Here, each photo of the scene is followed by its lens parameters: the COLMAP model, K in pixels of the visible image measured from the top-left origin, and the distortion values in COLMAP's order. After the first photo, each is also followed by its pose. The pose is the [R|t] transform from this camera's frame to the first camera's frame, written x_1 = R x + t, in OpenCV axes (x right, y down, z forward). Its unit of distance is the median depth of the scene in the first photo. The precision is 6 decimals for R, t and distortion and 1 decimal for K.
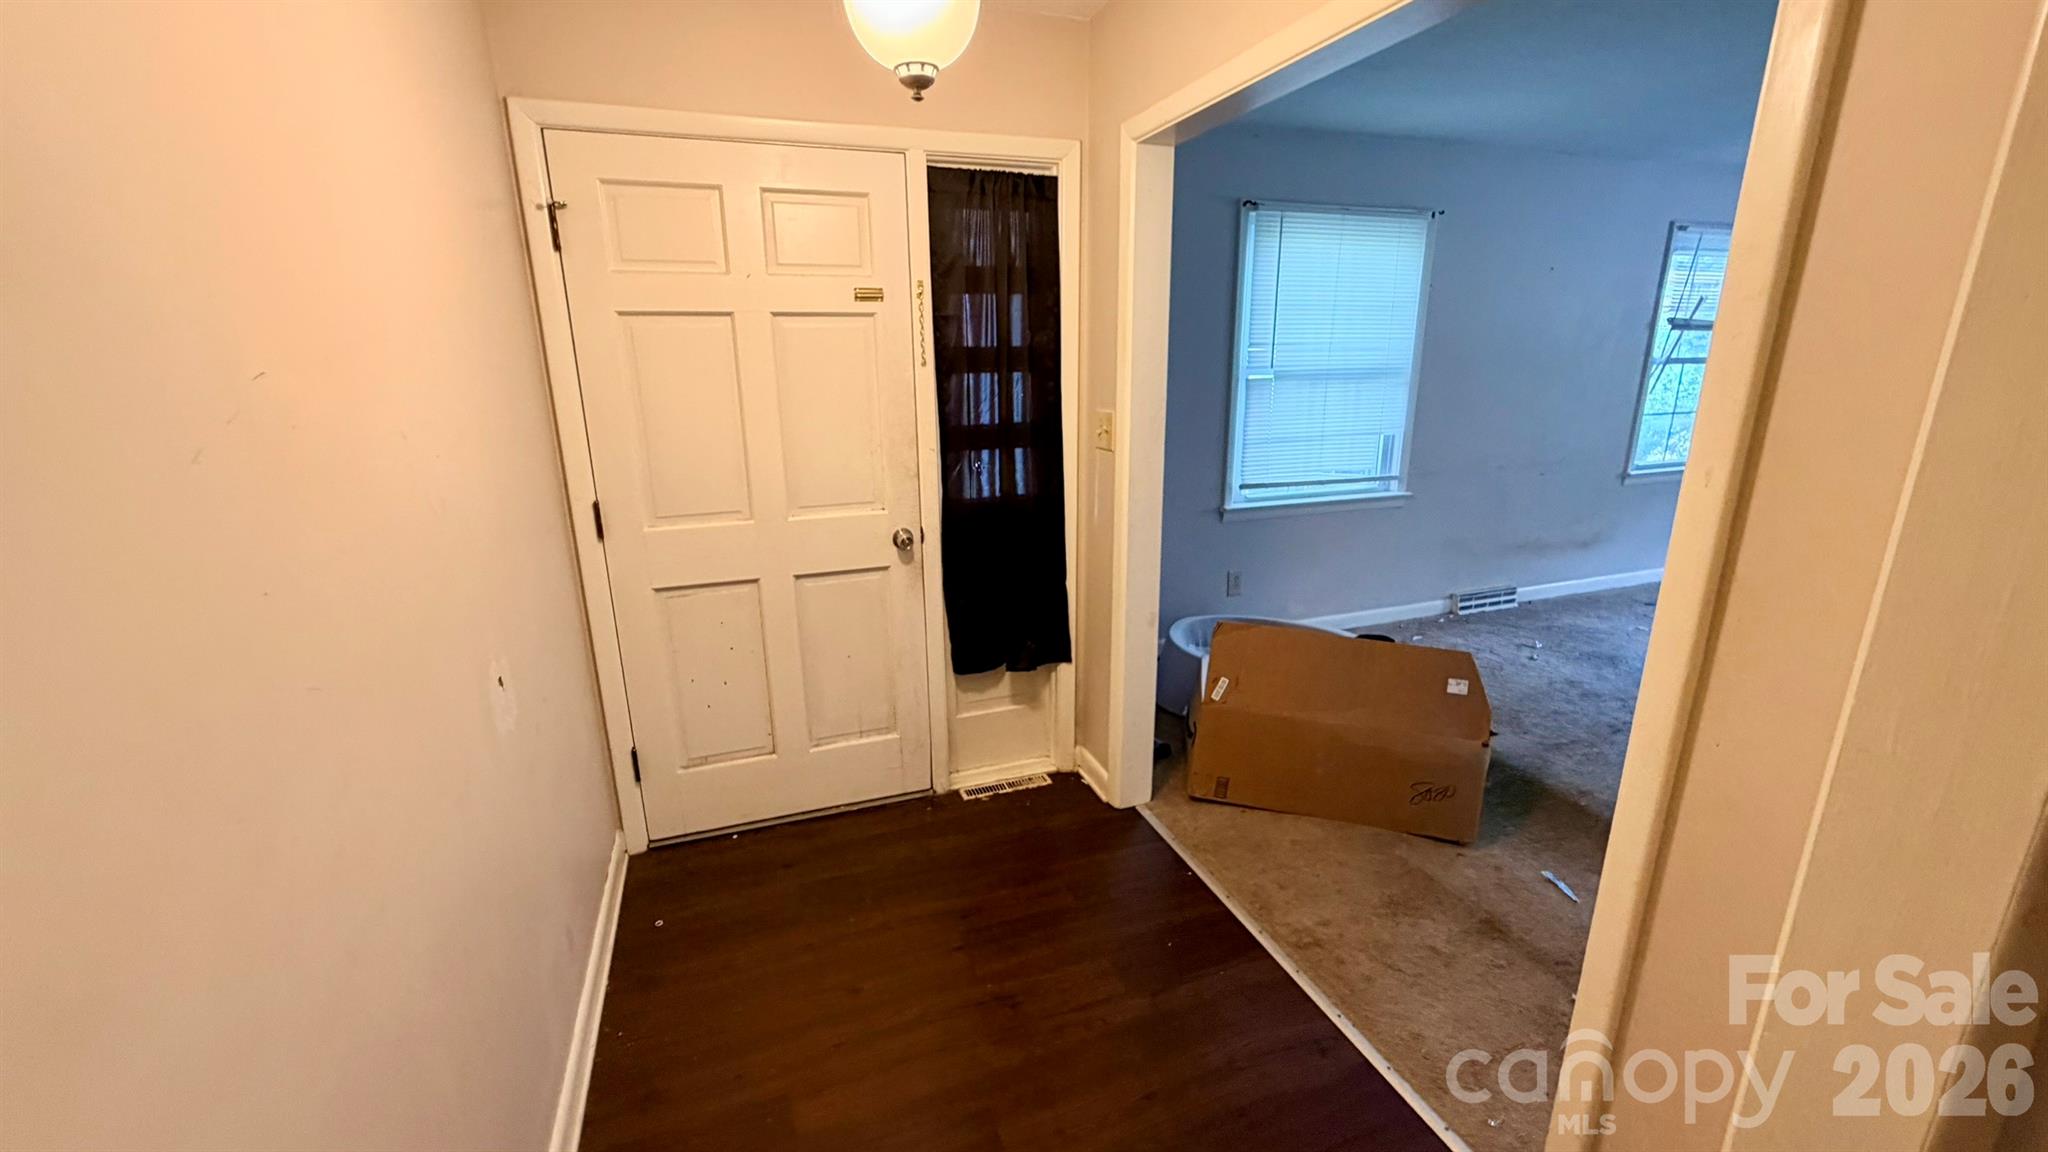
lens RADIAL K [[814.2, 0, 1017.1], [0, 814.2, 568.0], [0, 0, 1]] dist [-0.001831, 0.000693]
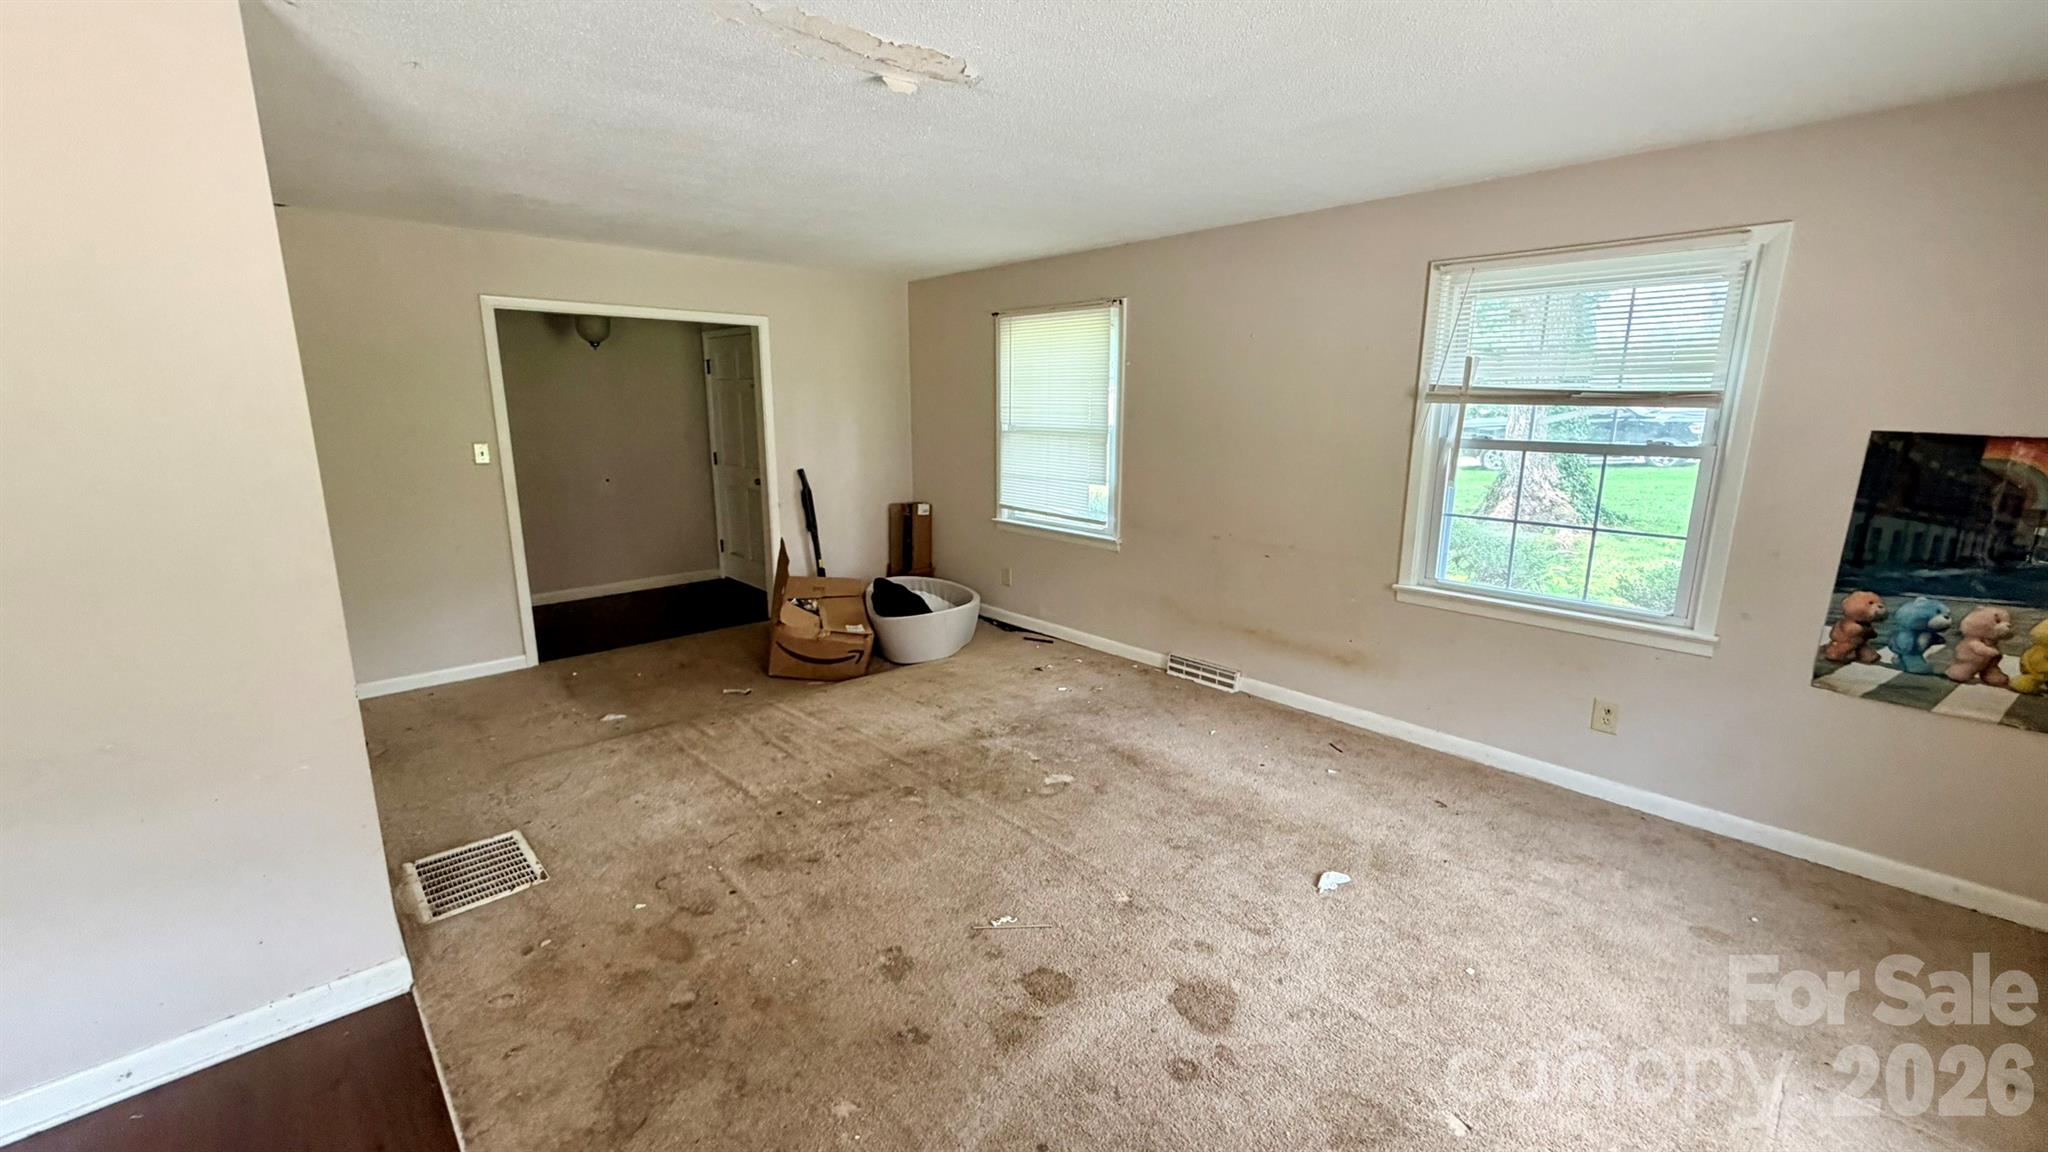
lens RADIAL K [[814.2, 0, 1020.5], [0, 814.2, 577.4], [0, 0, 1]] dist [-0.001831, 0.000693]
pose [[0.399682, 0.207434, -0.892875, 1.360379], [-0.252614, 0.961266, 0.110244, -0.125121], [0.881159, 0.181490, 0.436602, 0.370743]]
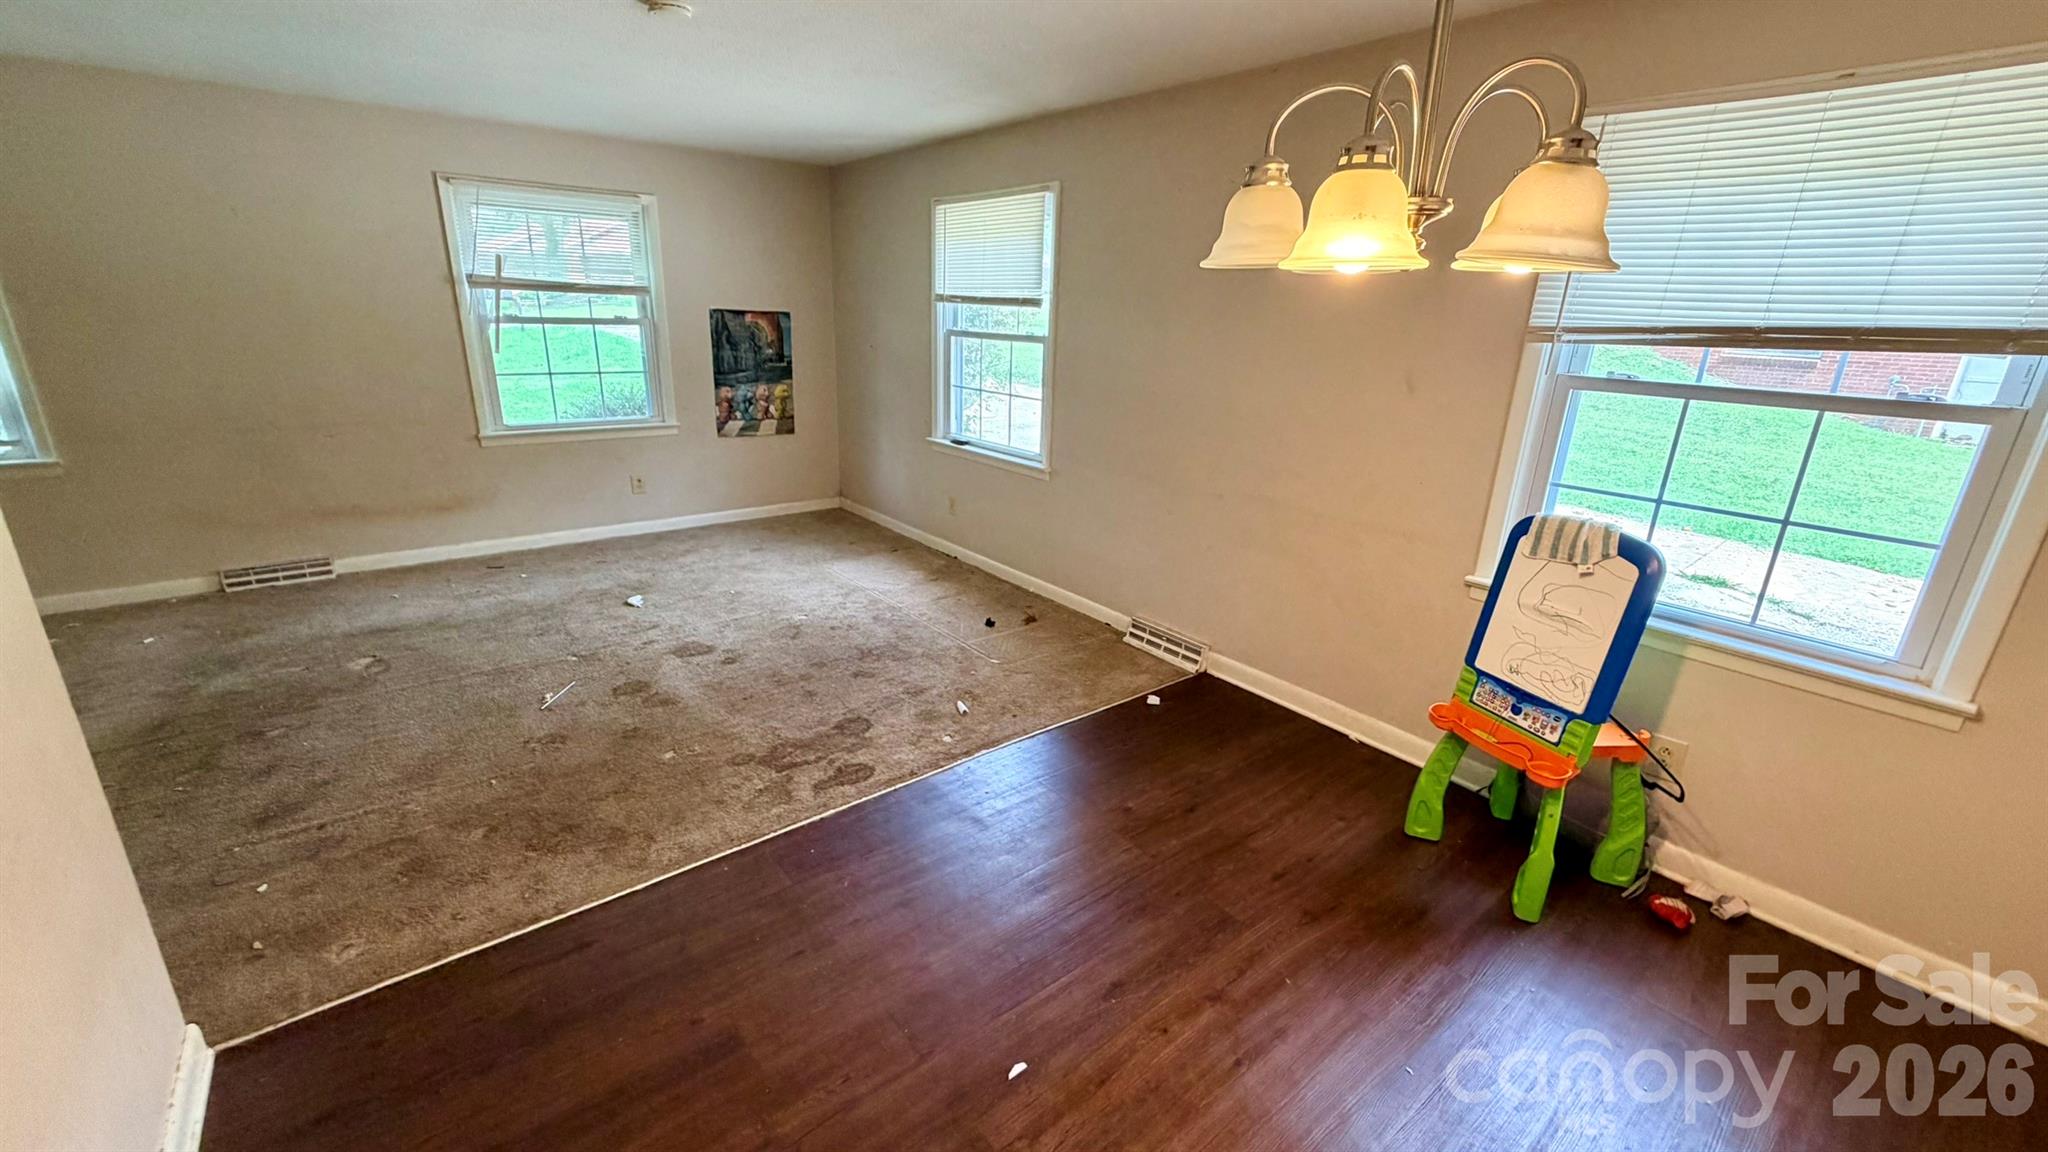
lens RADIAL K [[814.2, 0, 1014.0], [0, 814.2, 569.4], [0, 0, 1]] dist [-0.001831, 0.000693]
pose [[0.942646, -0.062776, 0.327839, 1.080939], [0.047894, 0.997430, 0.053279, 0.025530], [-0.330341, -0.034522, 0.943230, -0.153038]]
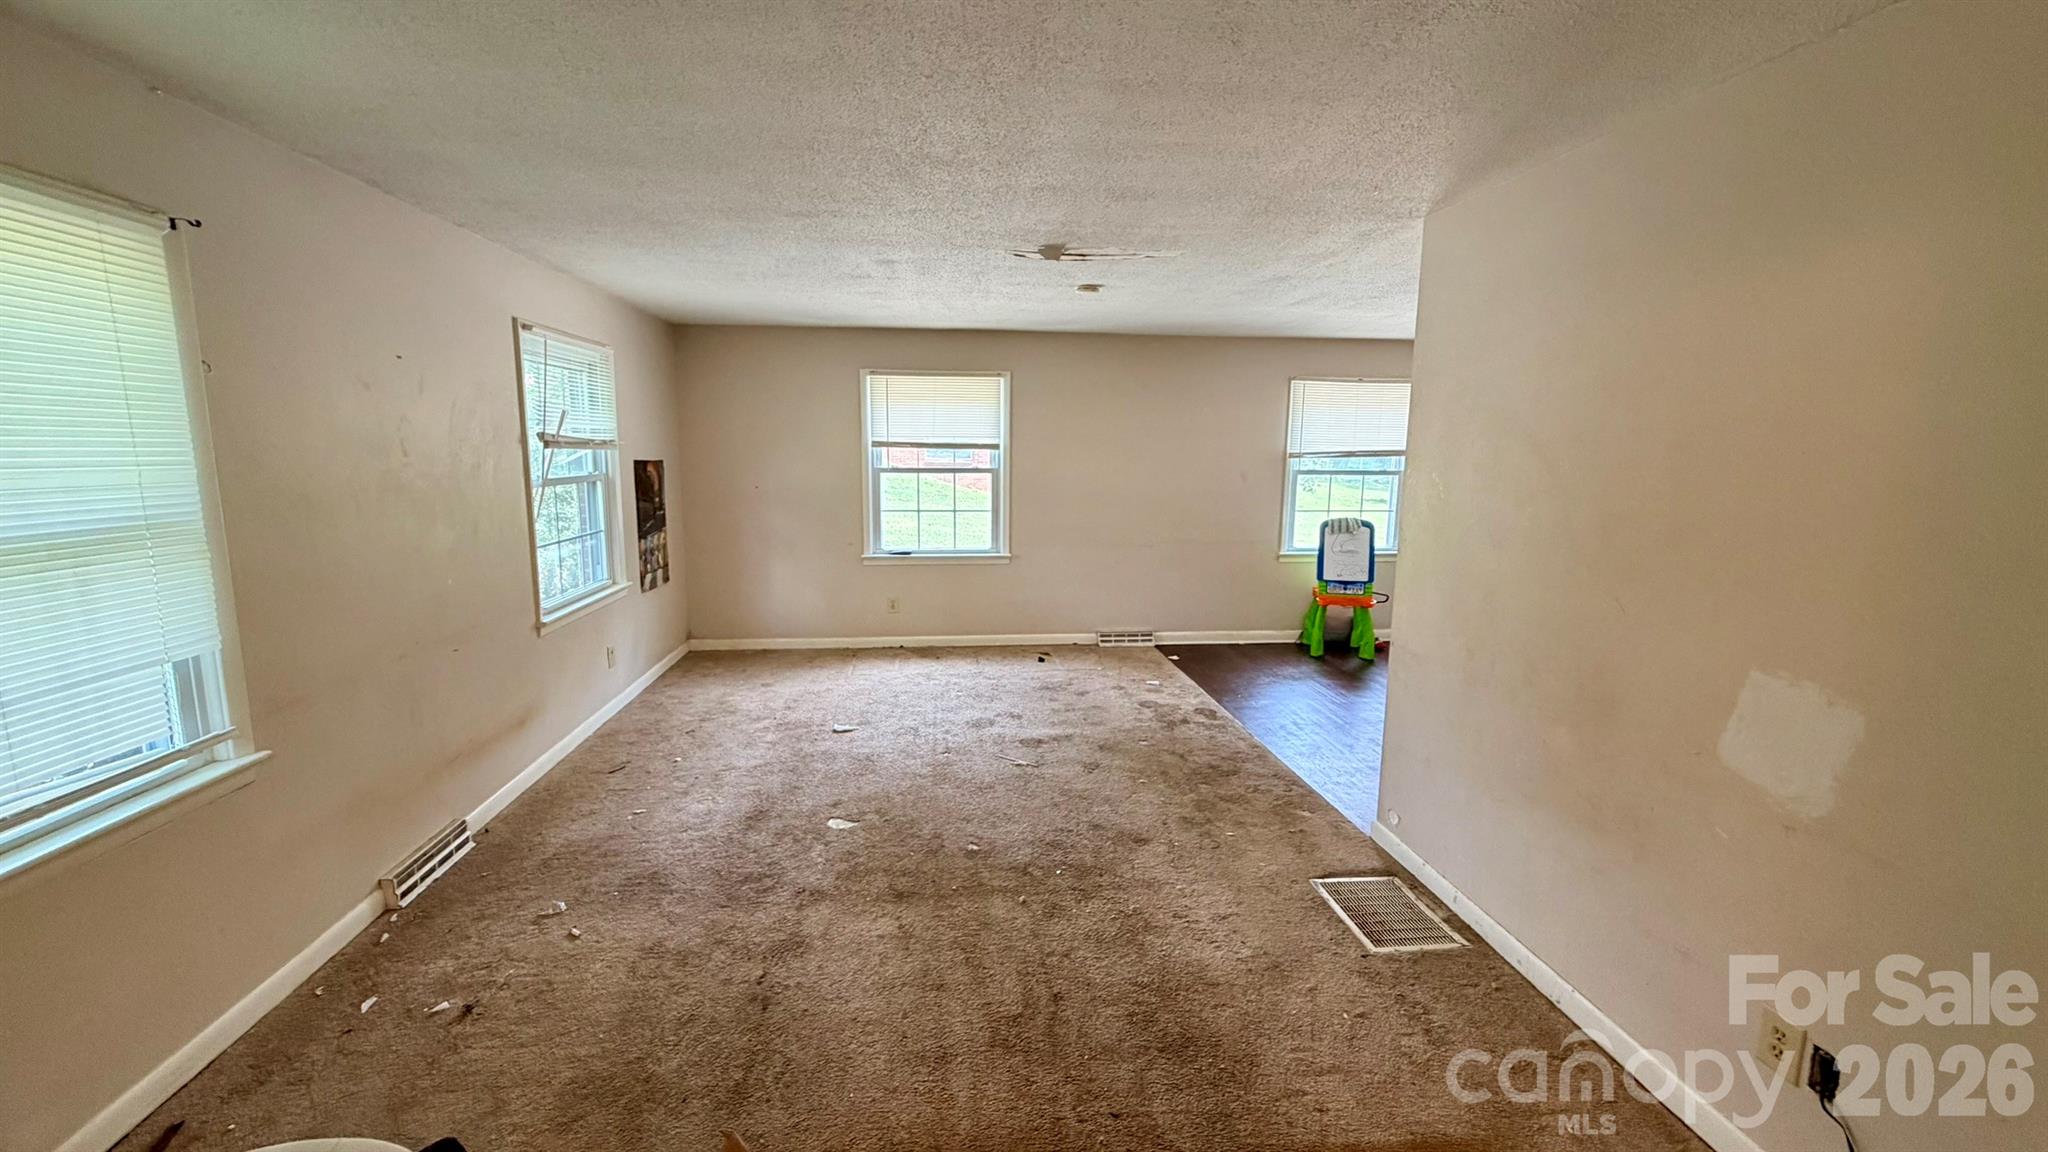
lens RADIAL K [[814.2, 0, 1012.3], [0, 814.2, 568.5], [0, 0, 1]] dist [-0.001831, 0.000693]
pose [[0.237108, -0.133552, 0.962260, 0.105367], [0.249442, 0.965667, 0.072561, -0.115797], [-0.938913, 0.222824, 0.262281, 0.364641]]
